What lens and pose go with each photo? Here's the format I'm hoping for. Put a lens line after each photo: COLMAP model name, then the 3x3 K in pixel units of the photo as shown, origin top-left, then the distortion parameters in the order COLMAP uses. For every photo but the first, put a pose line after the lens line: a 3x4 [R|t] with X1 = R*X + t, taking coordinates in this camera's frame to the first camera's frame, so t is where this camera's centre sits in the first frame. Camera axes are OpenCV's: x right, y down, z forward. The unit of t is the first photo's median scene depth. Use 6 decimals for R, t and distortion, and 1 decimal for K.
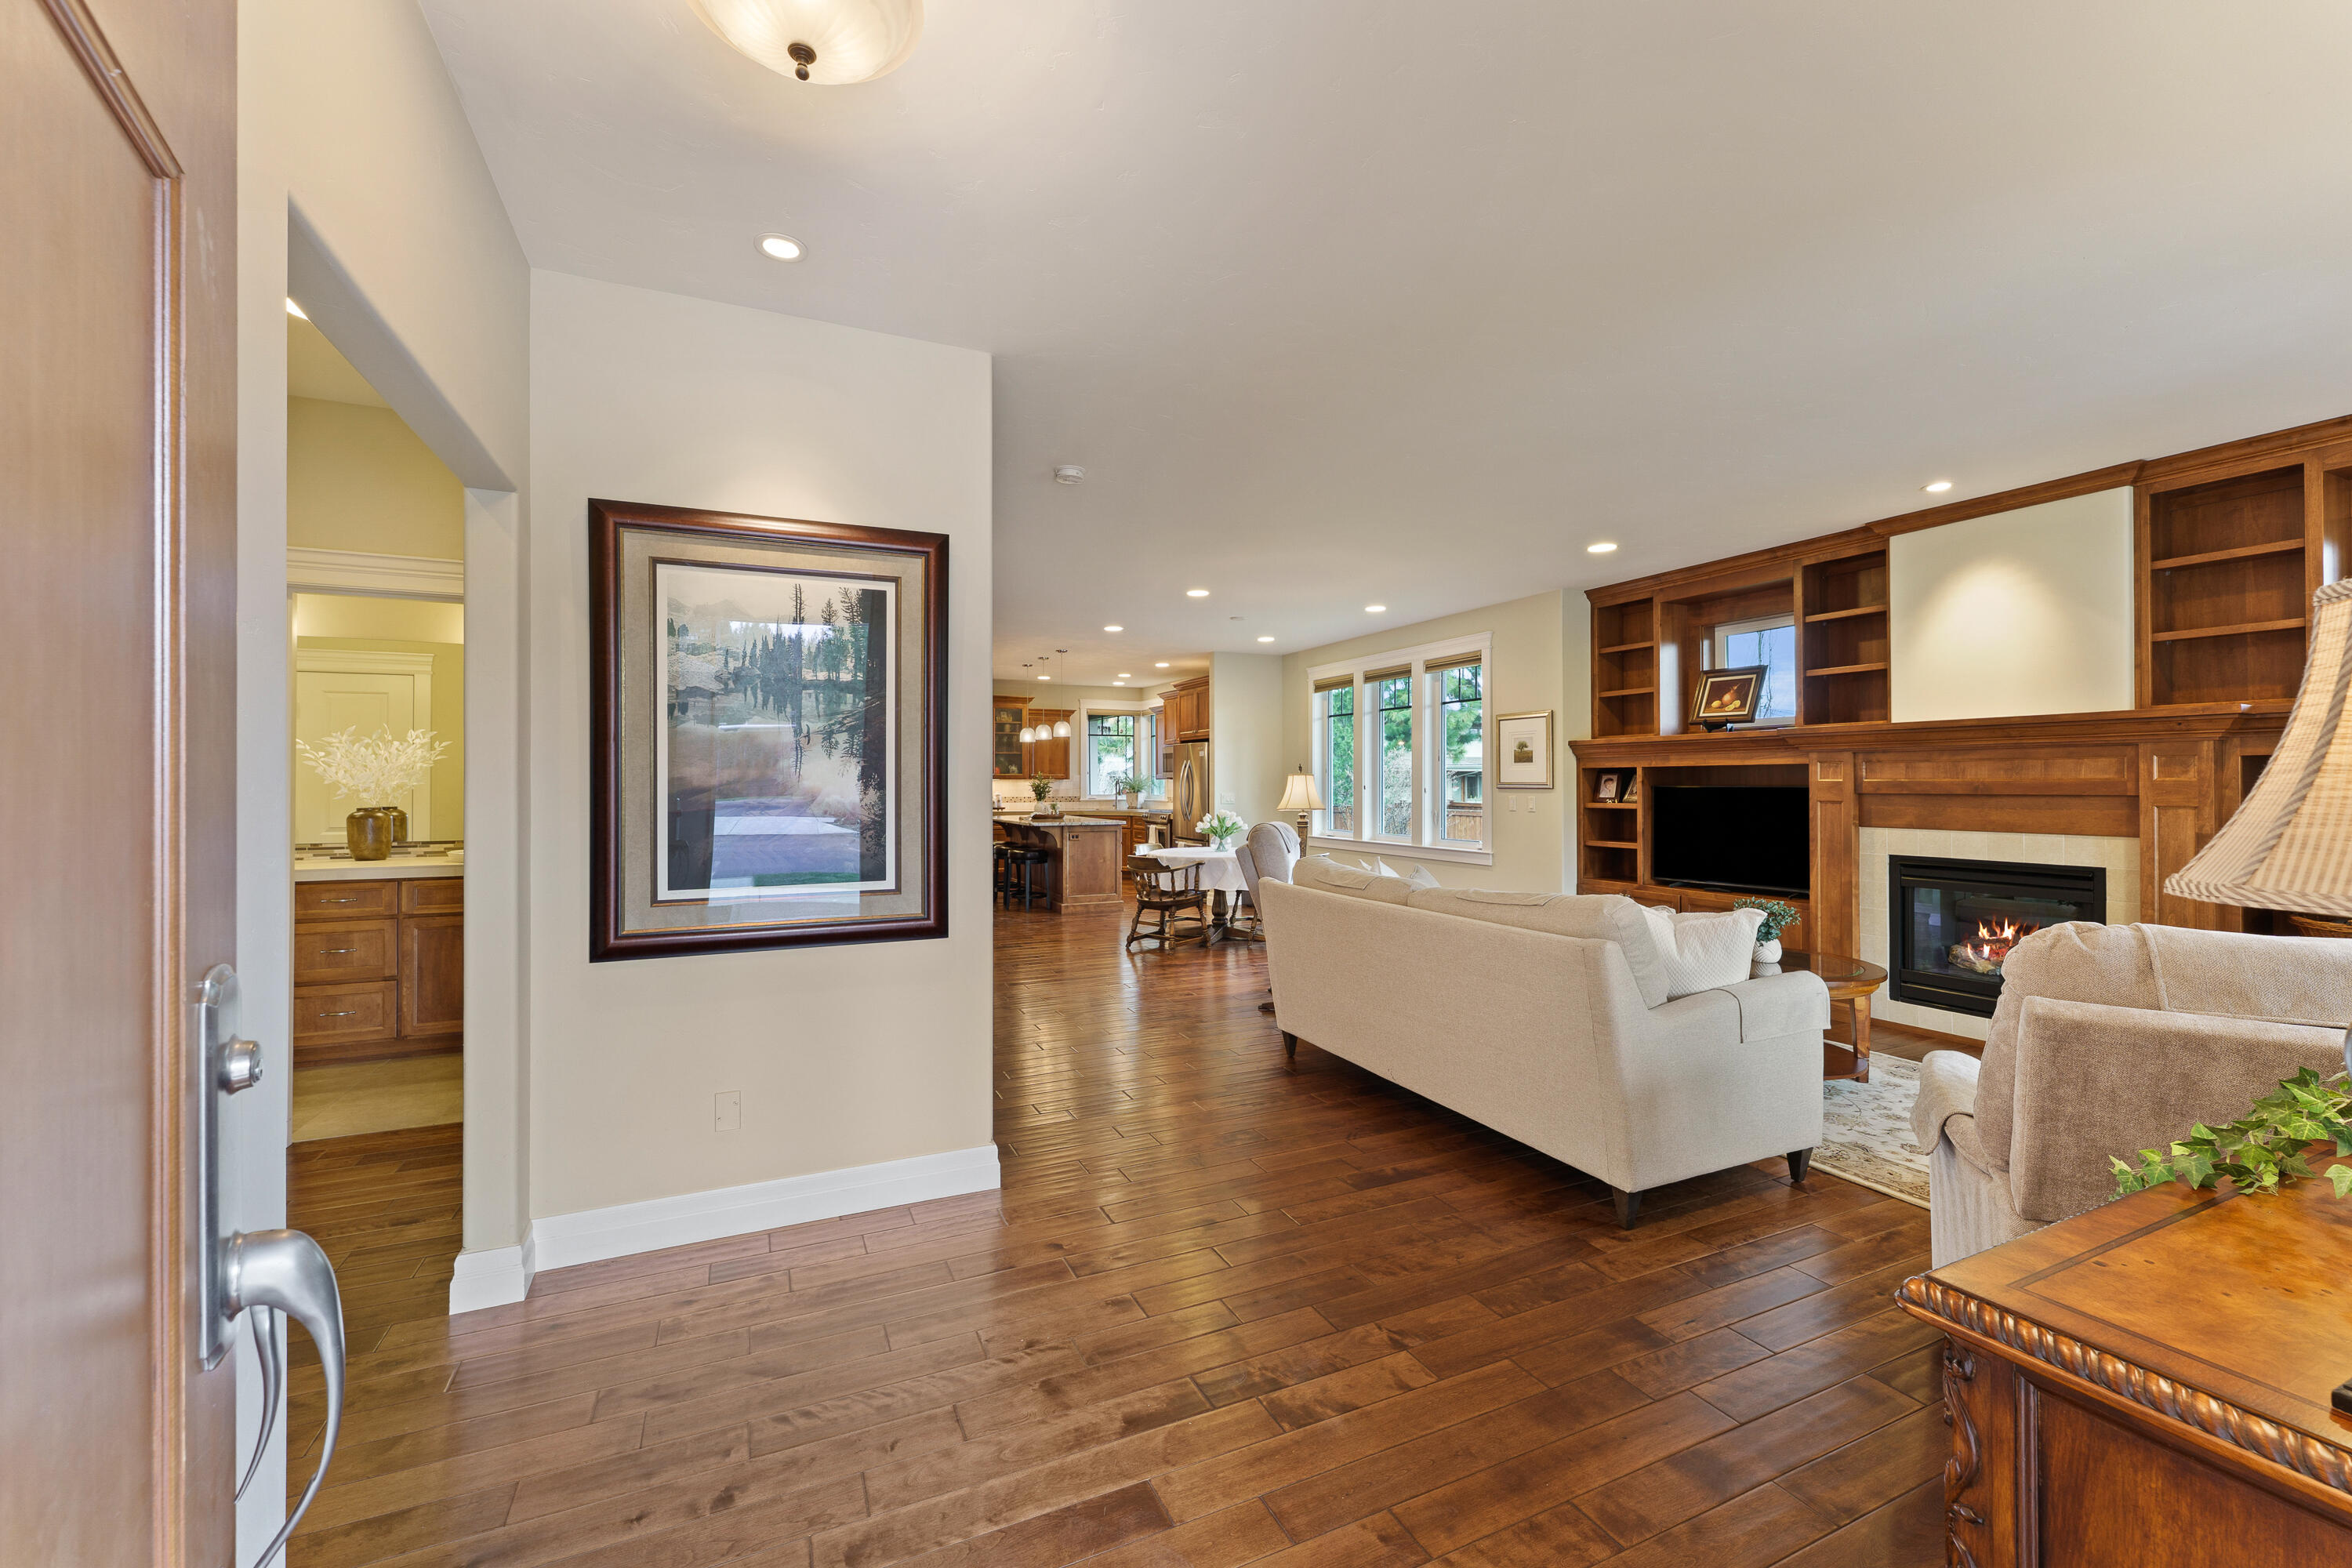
lens RADIAL K [[945.1, 0, 1179.6], [0, 945.1, 778.7], [0, 0, 1]] dist [0.000698, -0.000033]
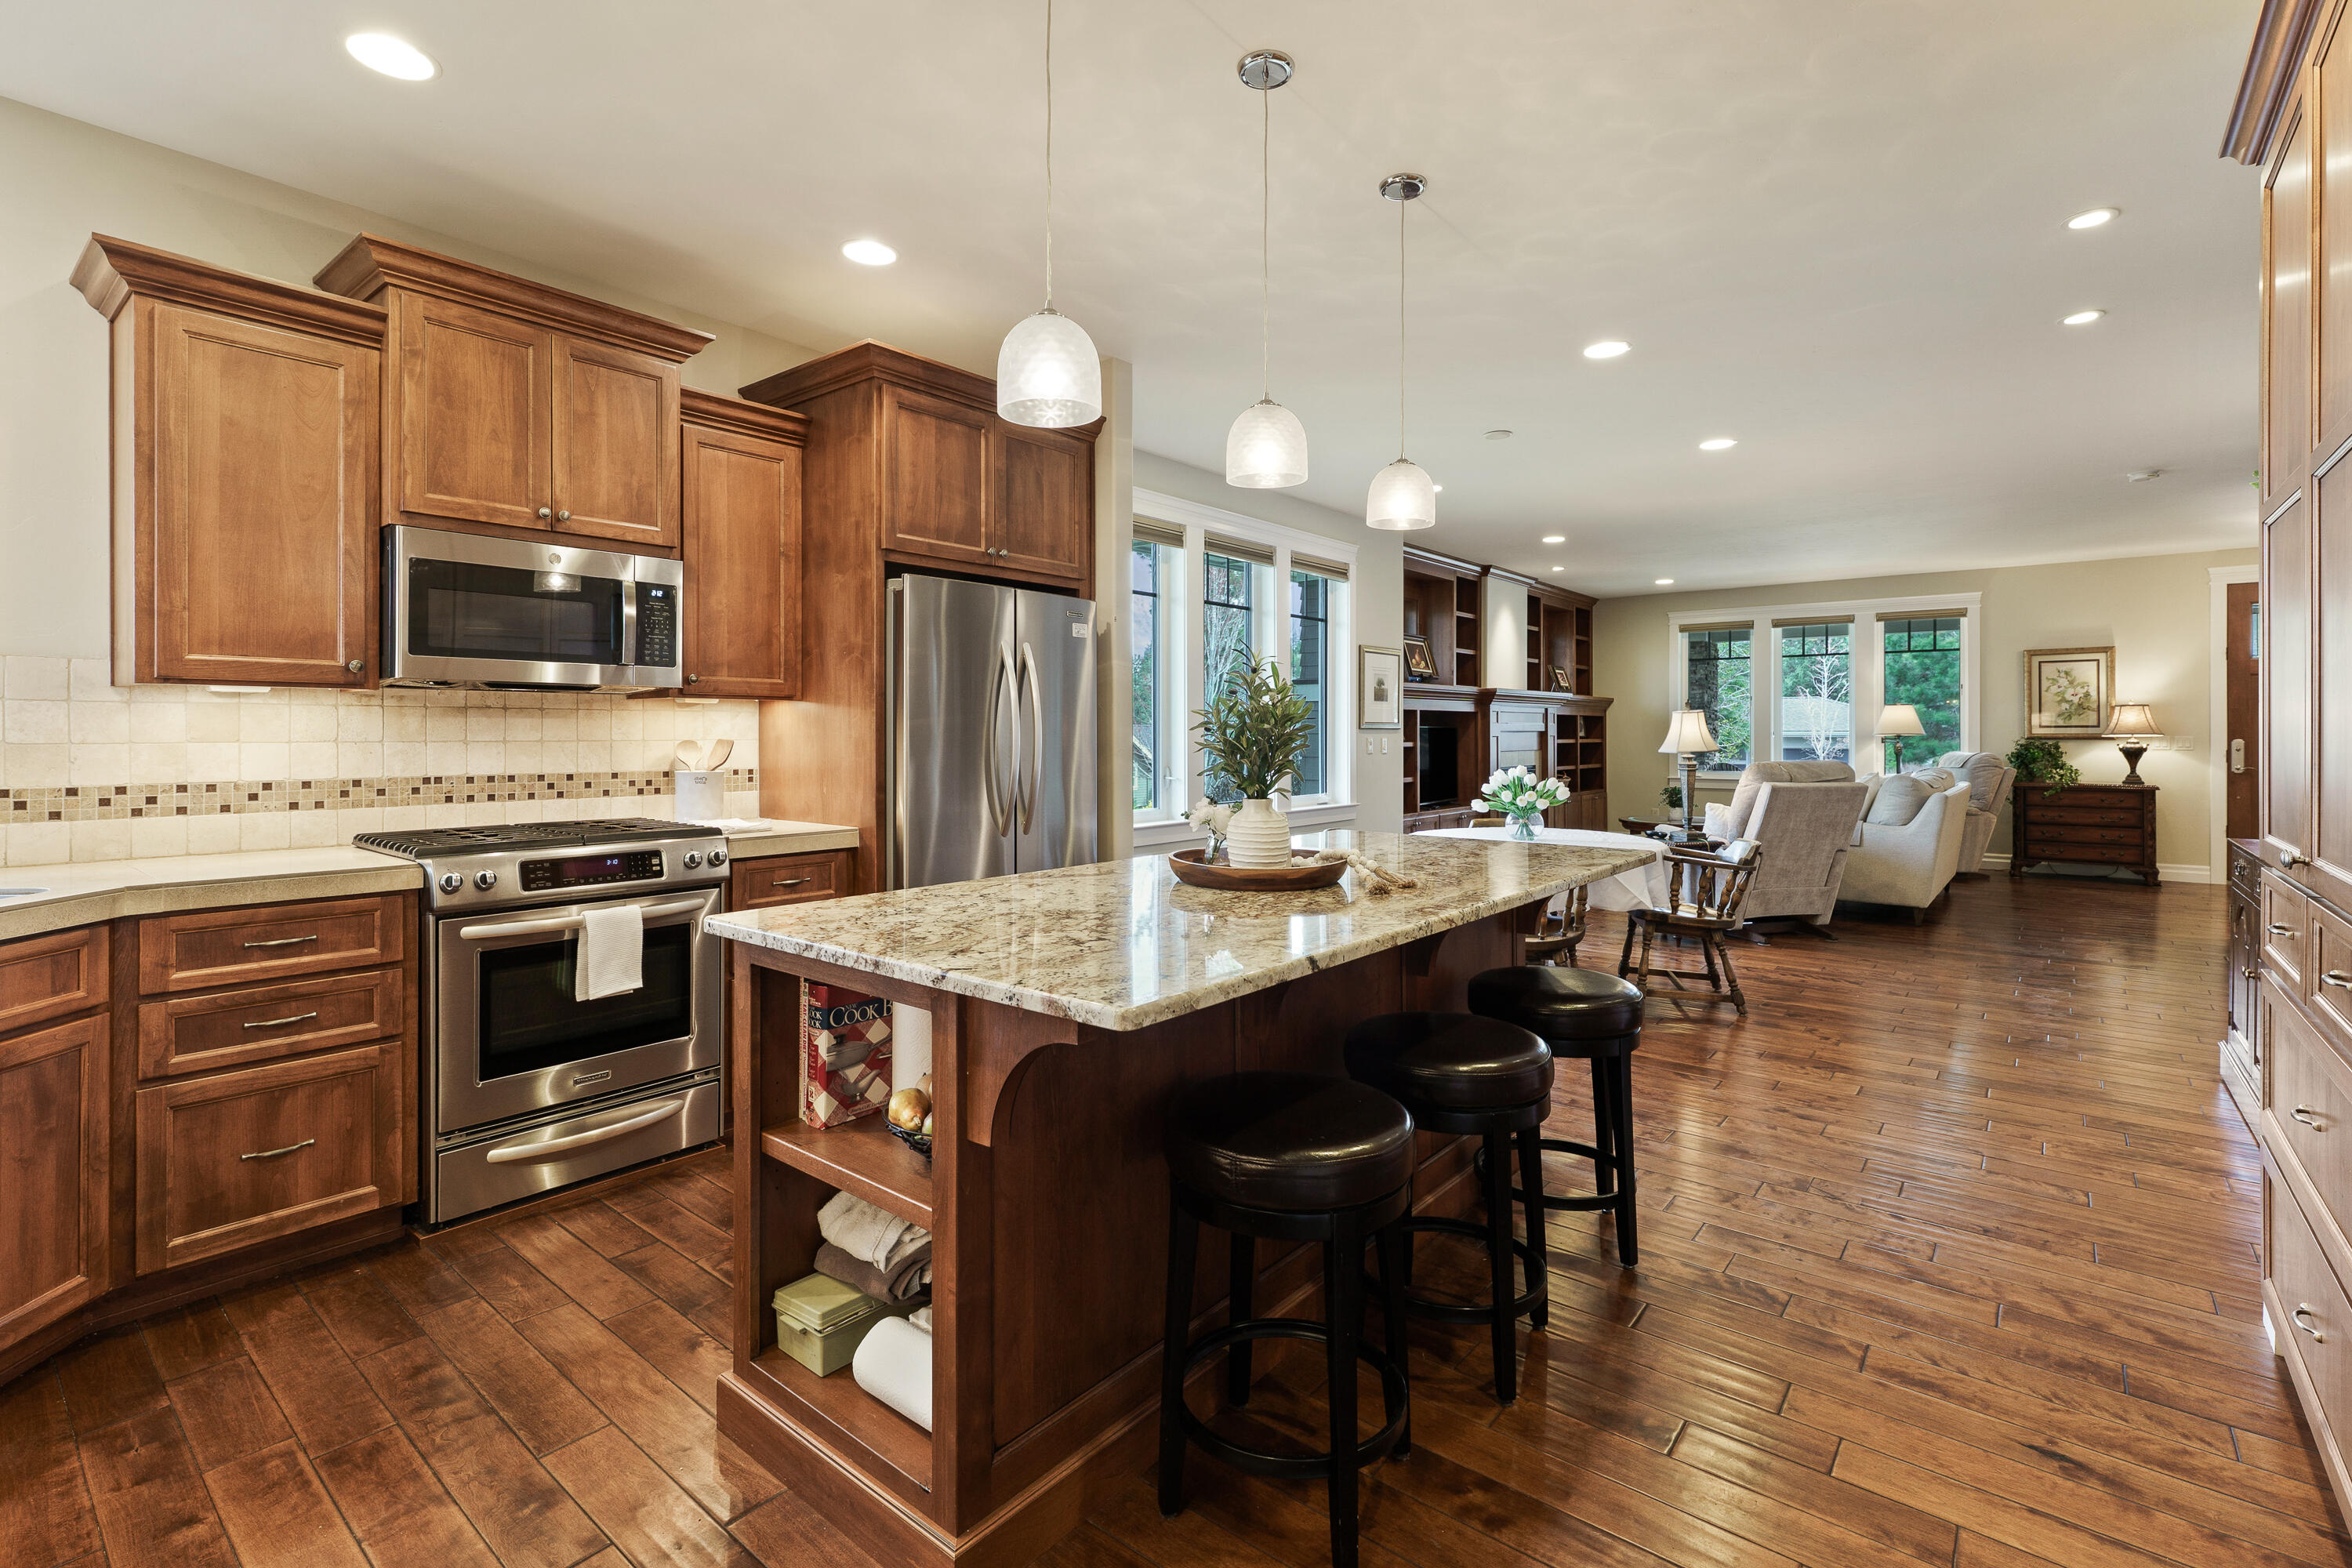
lens RADIAL K [[1068.8, 0, 1177.7], [0, 1068.8, 727.9], [0, 0, 1]] dist [0.002588, -0.000114]
pose [[-0.436120, 0.004166, 0.899879, -0.556291], [-0.003267, 0.999975, -0.006213, 0.018692], [-0.899883, -0.005649, -0.436096, 1.852345]]
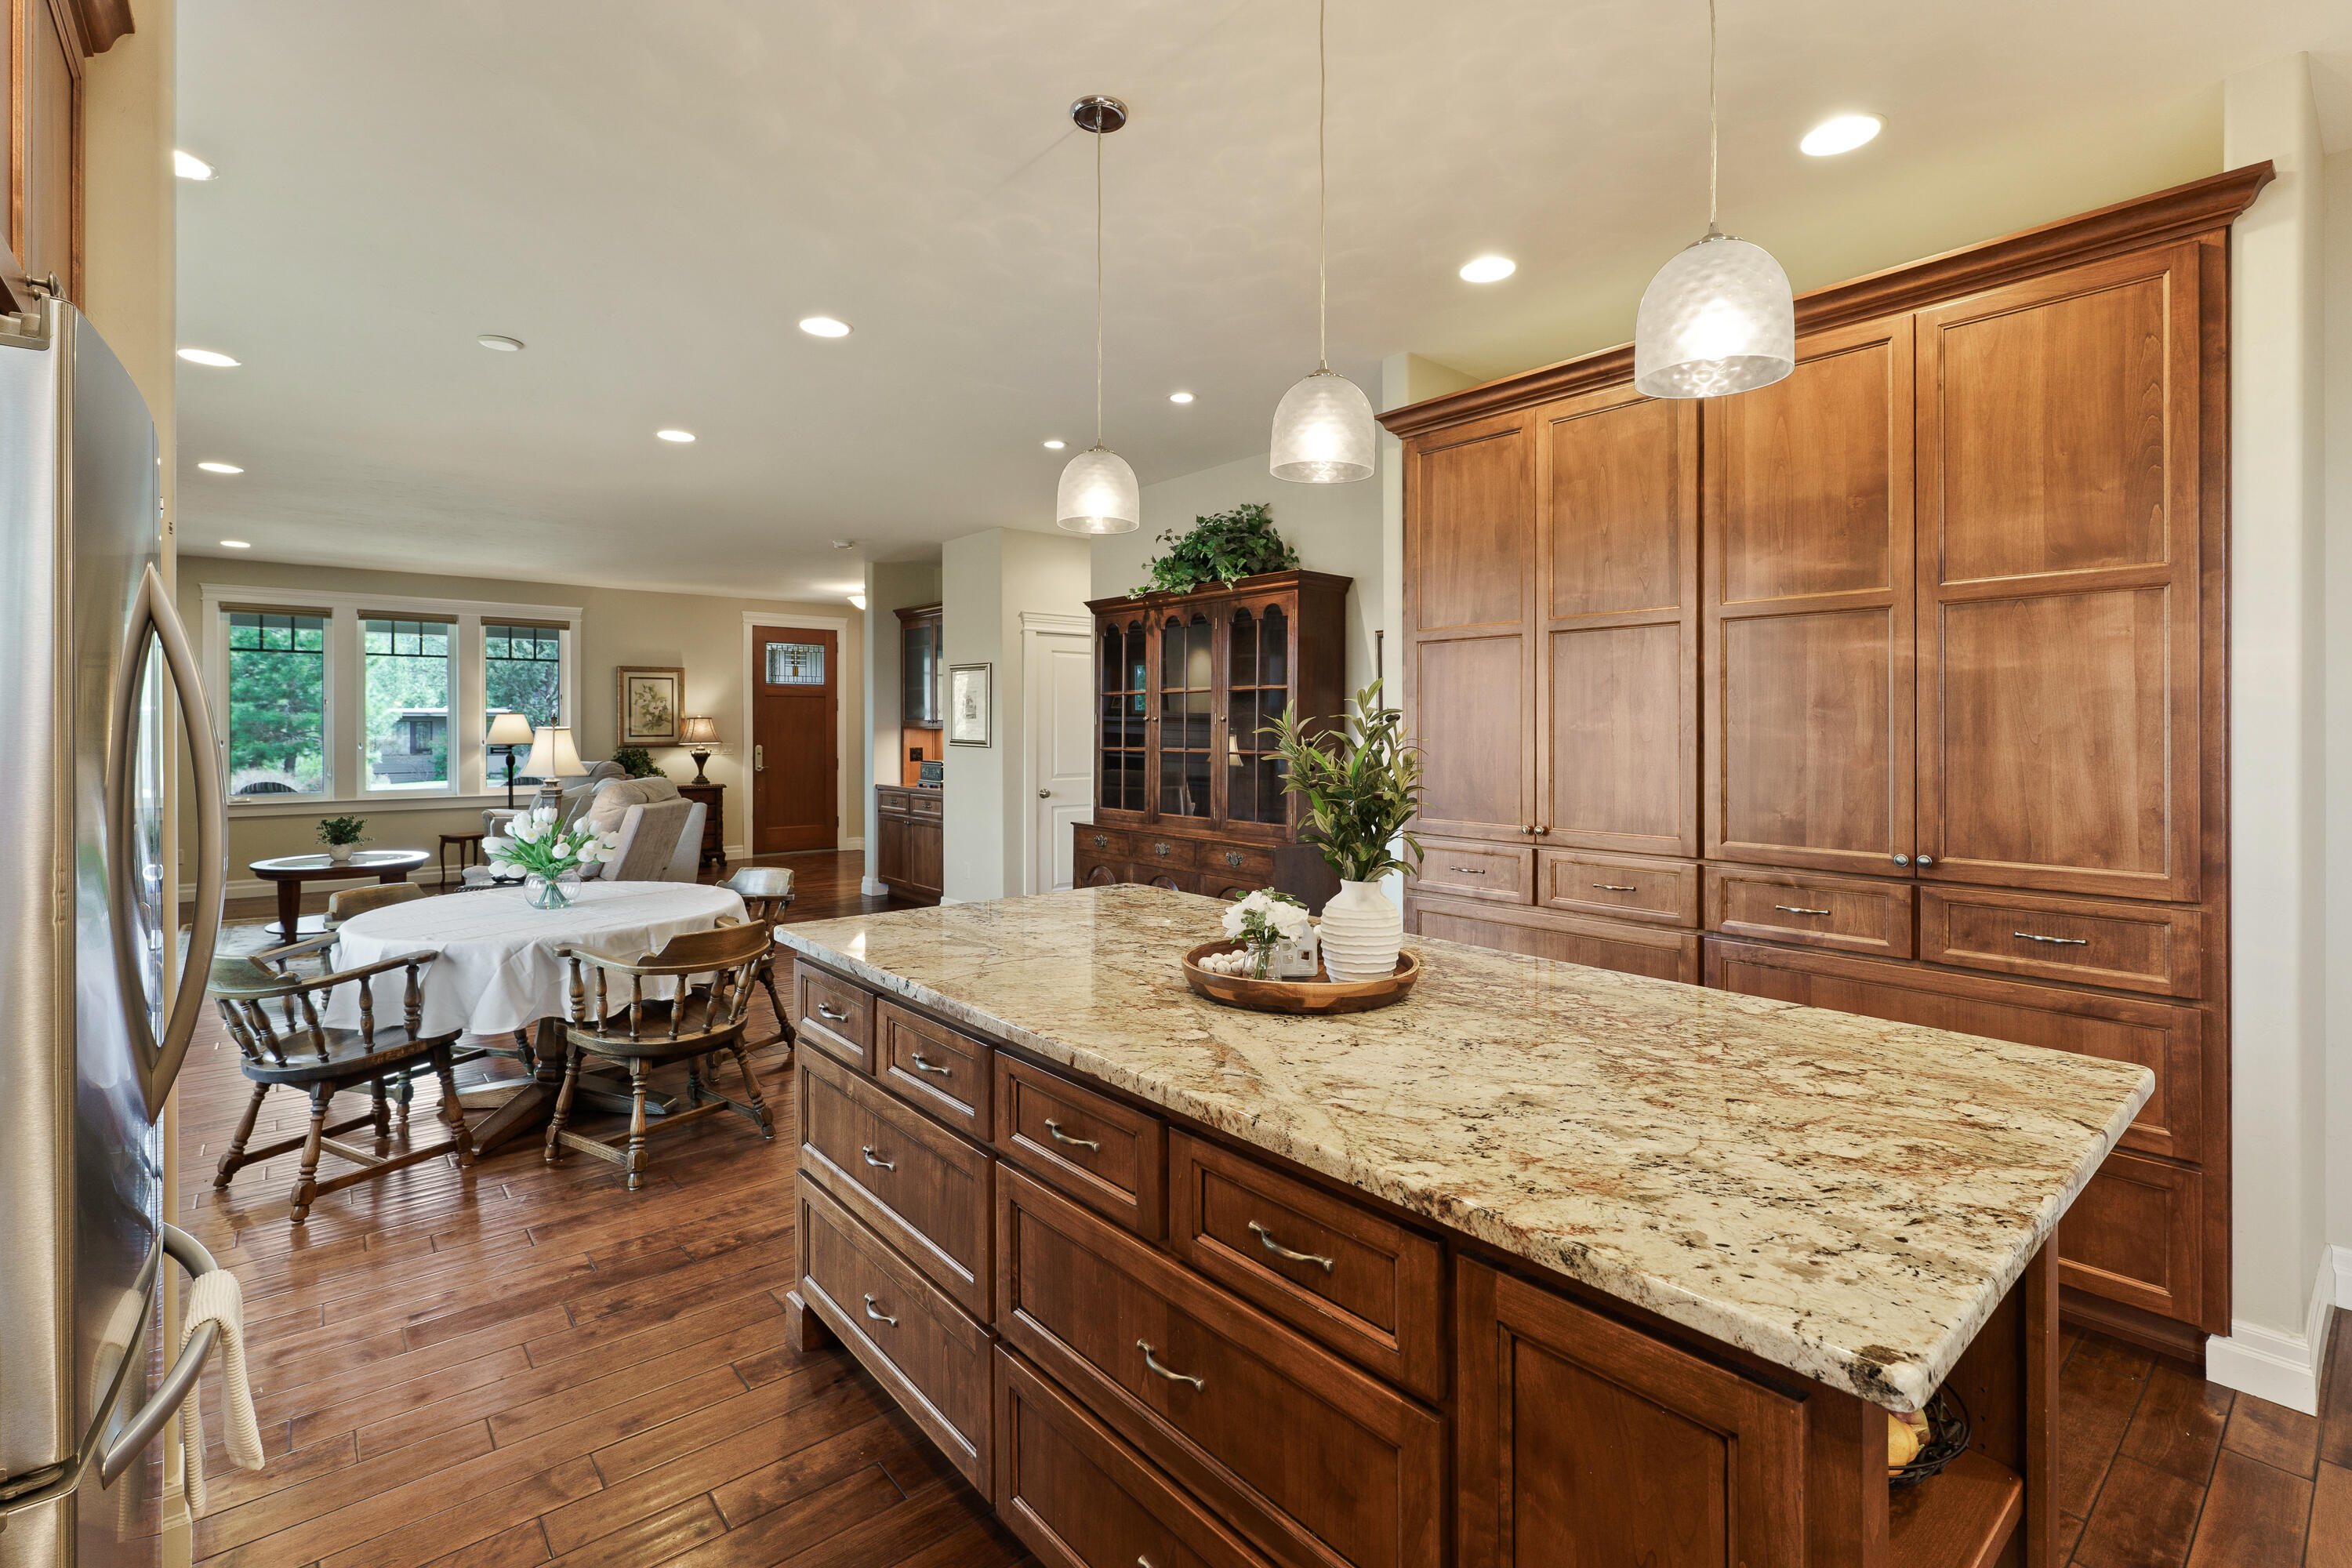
lens RADIAL K [[1060.8, 0, 1190.1], [0, 1060.8, 732.4], [0, 0, 1]] dist [-0.000912, -0.000271]
pose [[-0.961750, 0.003499, -0.273905, -0.124175], [0.003535, 0.999994, 0.000361, 0.000948], [0.273904, -0.000621, -0.961757, 1.930508]]
